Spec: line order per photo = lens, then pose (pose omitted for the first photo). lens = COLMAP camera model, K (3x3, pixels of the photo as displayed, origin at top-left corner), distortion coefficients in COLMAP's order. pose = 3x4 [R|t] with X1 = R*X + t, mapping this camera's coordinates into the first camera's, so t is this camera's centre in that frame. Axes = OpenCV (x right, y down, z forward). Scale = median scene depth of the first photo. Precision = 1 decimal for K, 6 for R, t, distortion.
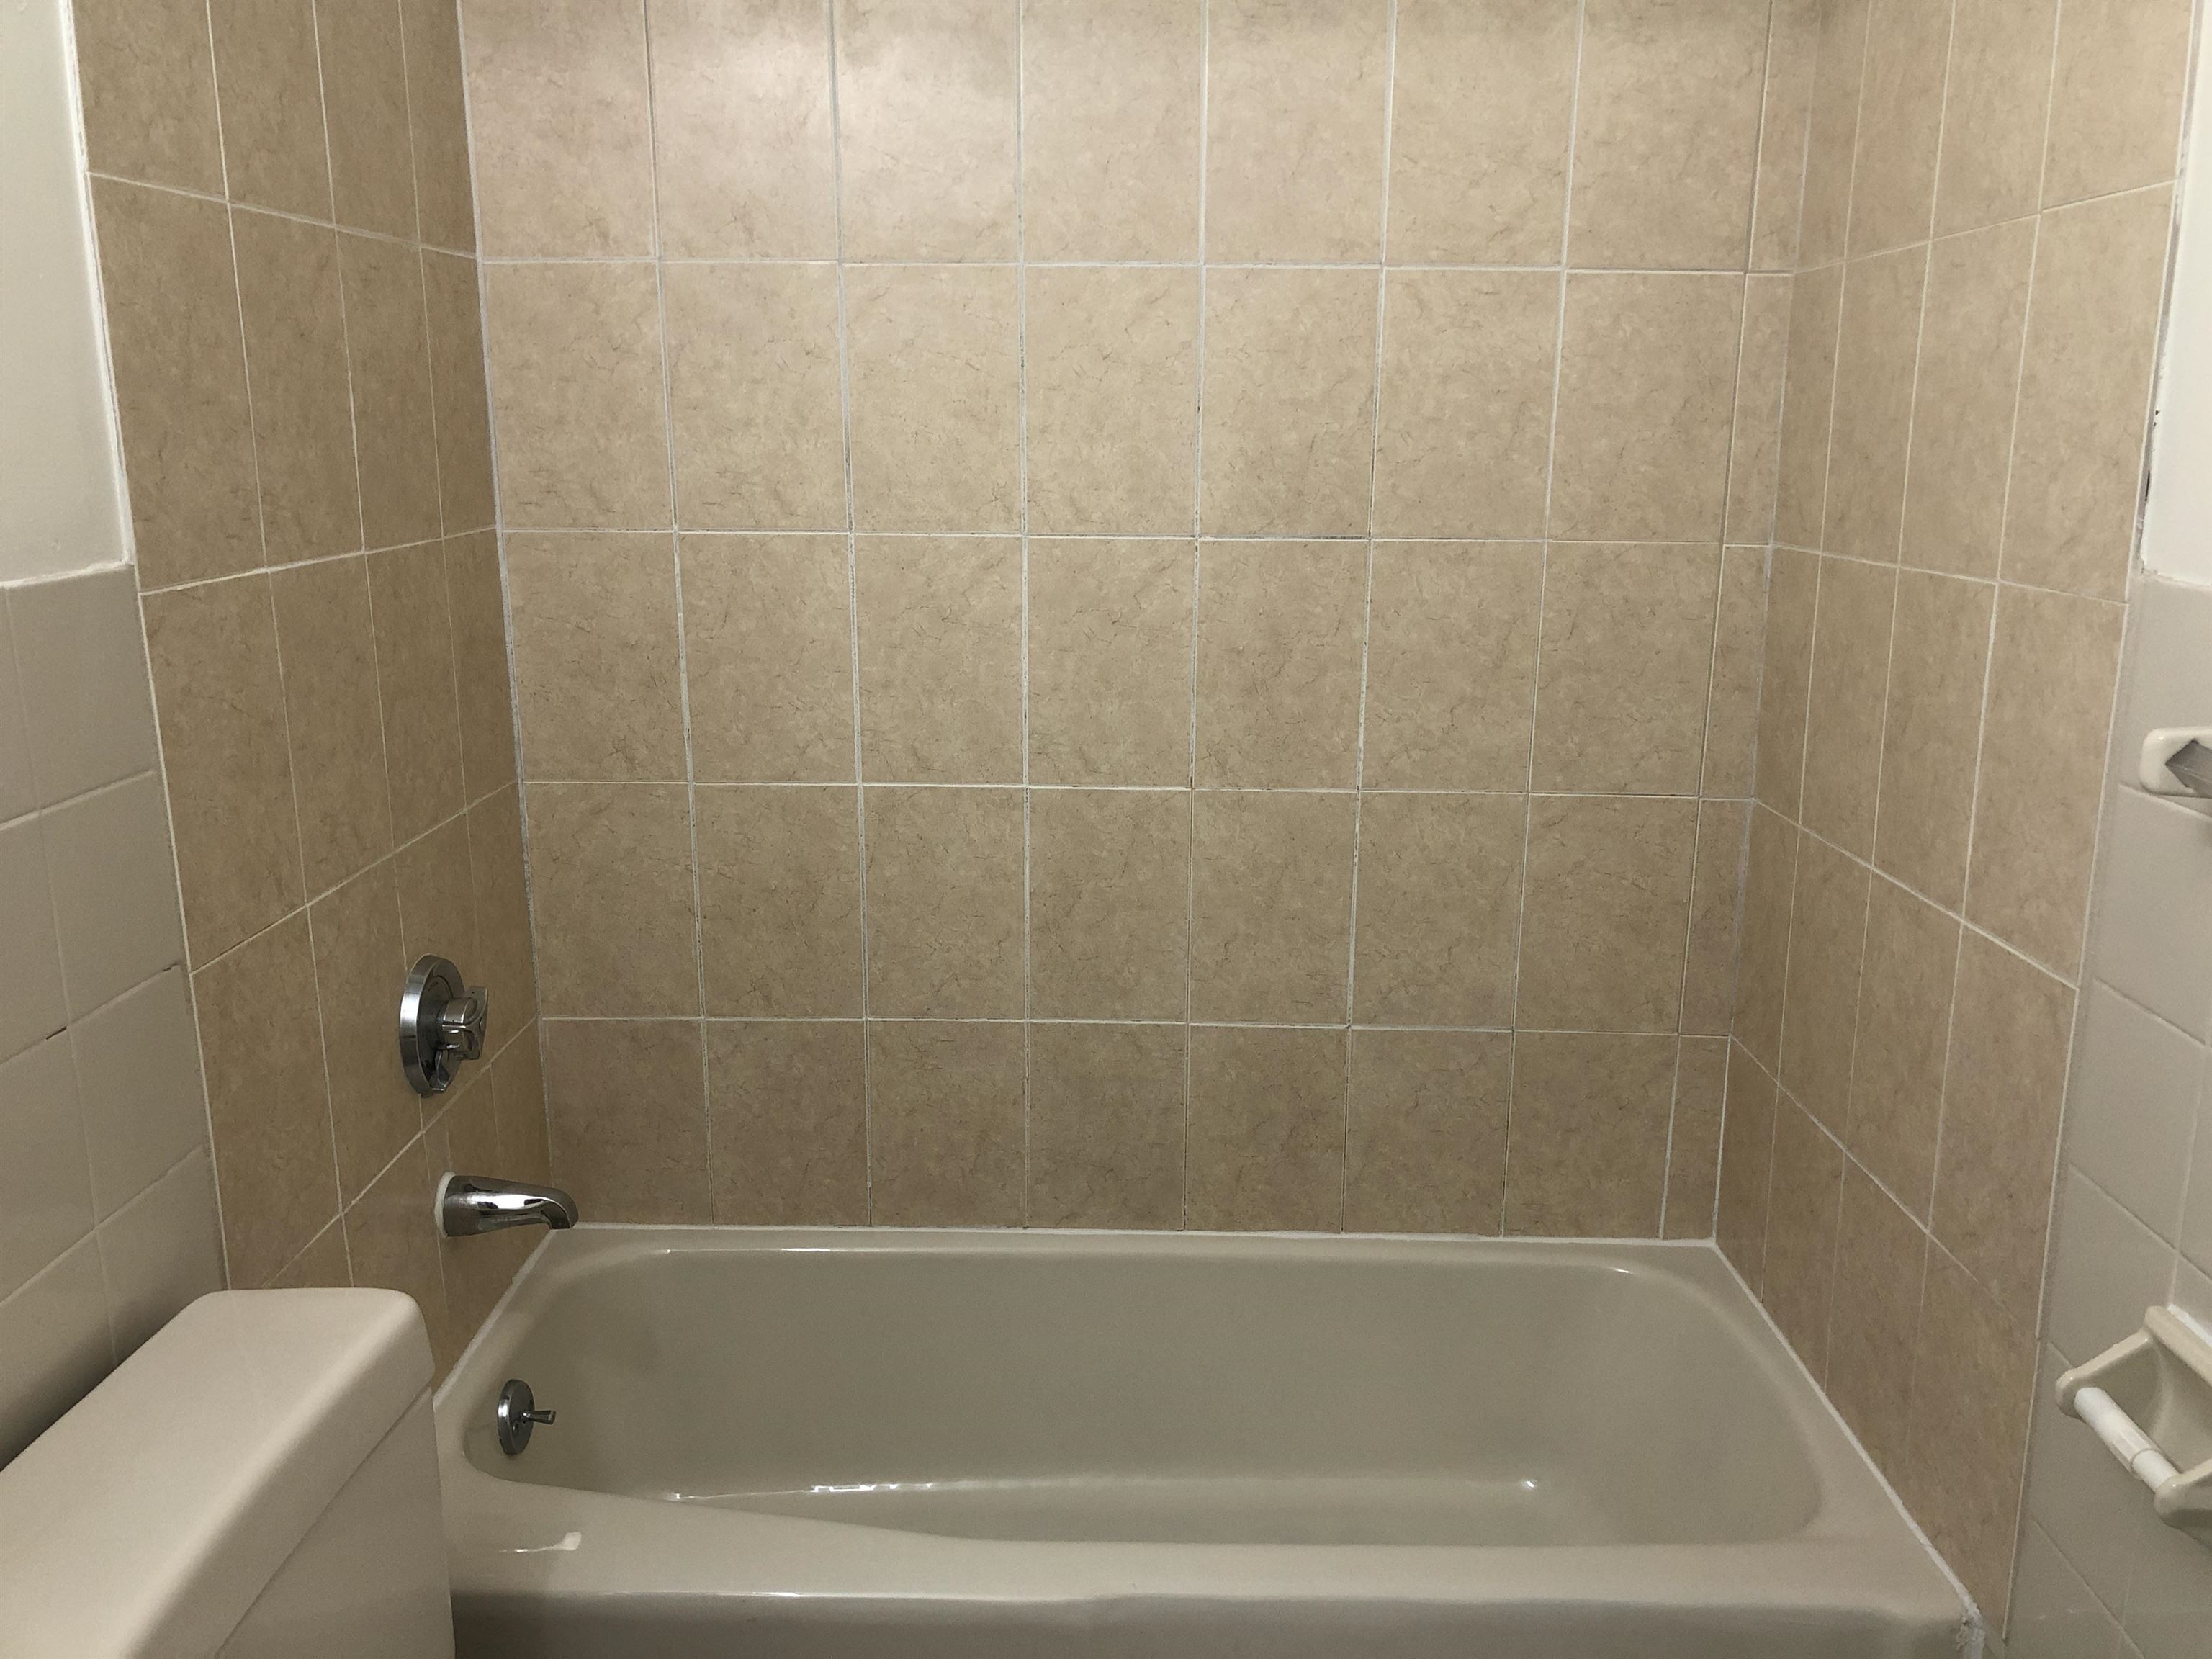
lens RADIAL K [[1803.3, 0, 1106.0], [0, 1803.3, 829.5], [0, 0, 1]] dist [0.081204, -0.132634]
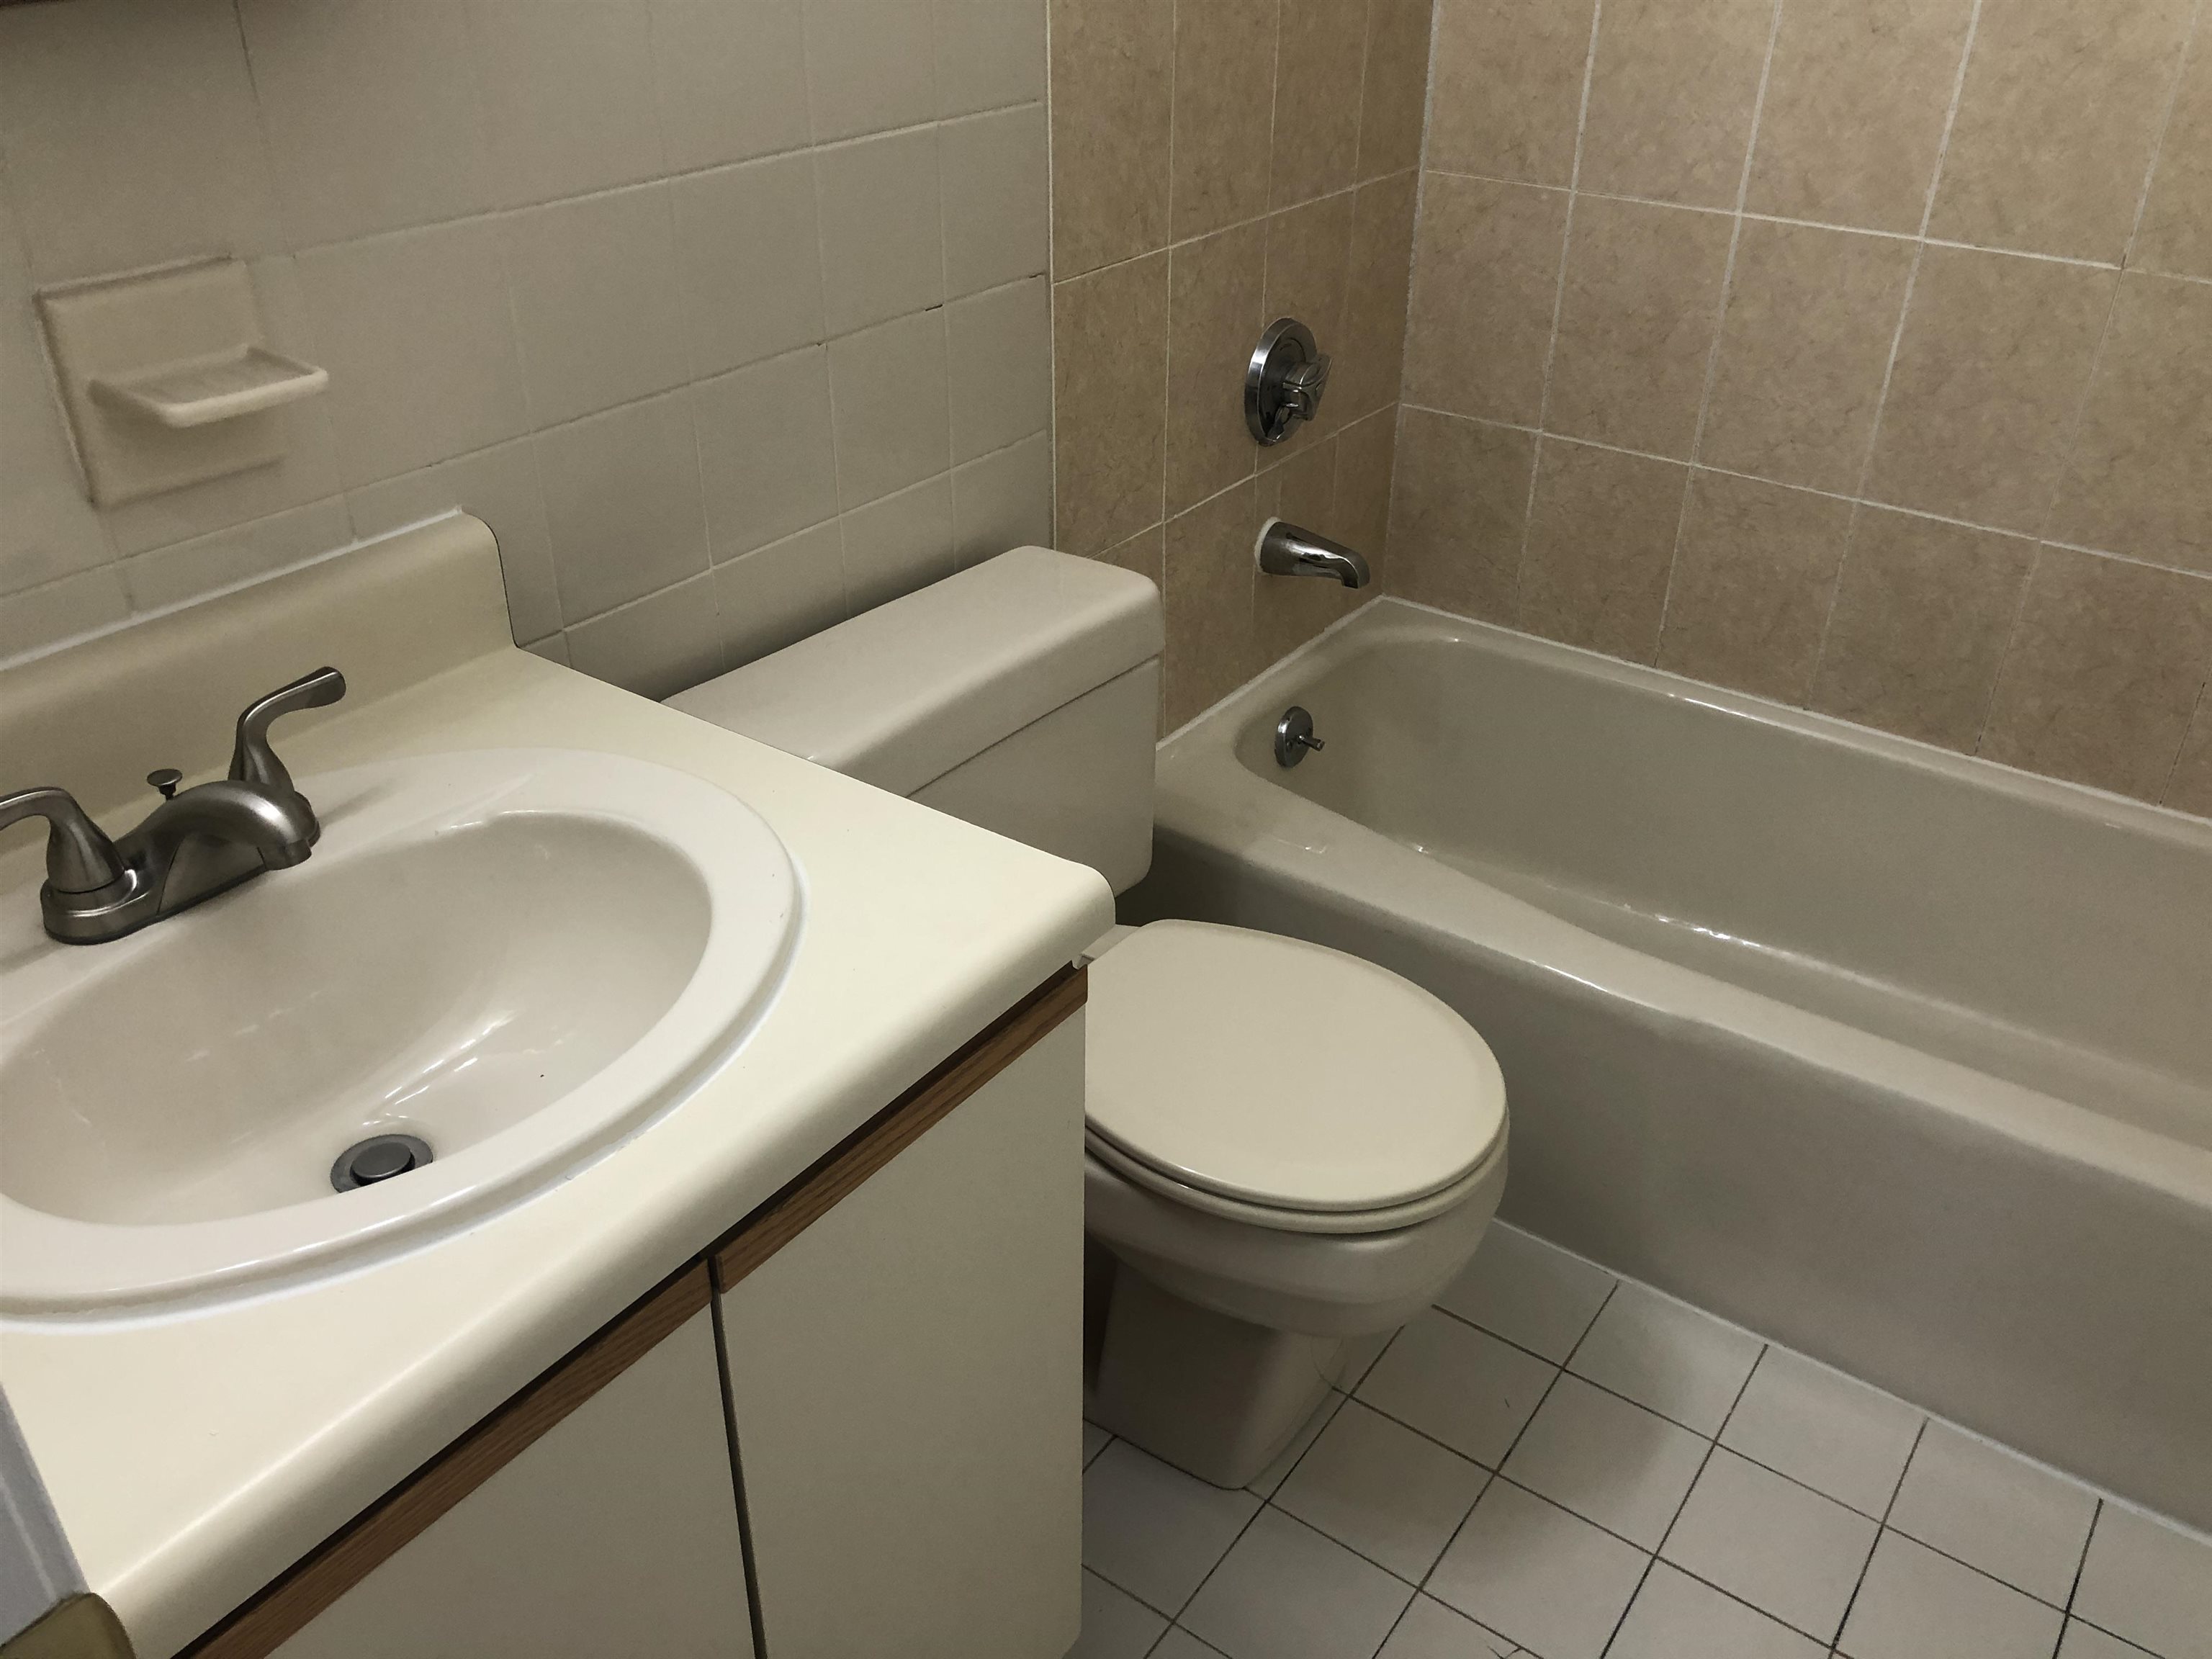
lens RADIAL K [[1811.0, 0, 1106.0], [0, 1811.0, 829.5], [0, 0, 1]] dist [-0.045280, 0.082231]
pose [[0.829122, 0.293641, -0.475743, 0.131435], [-0.139826, 0.932830, 0.332079, 0.009113], [0.541300, -0.208813, 0.814489, -0.017470]]
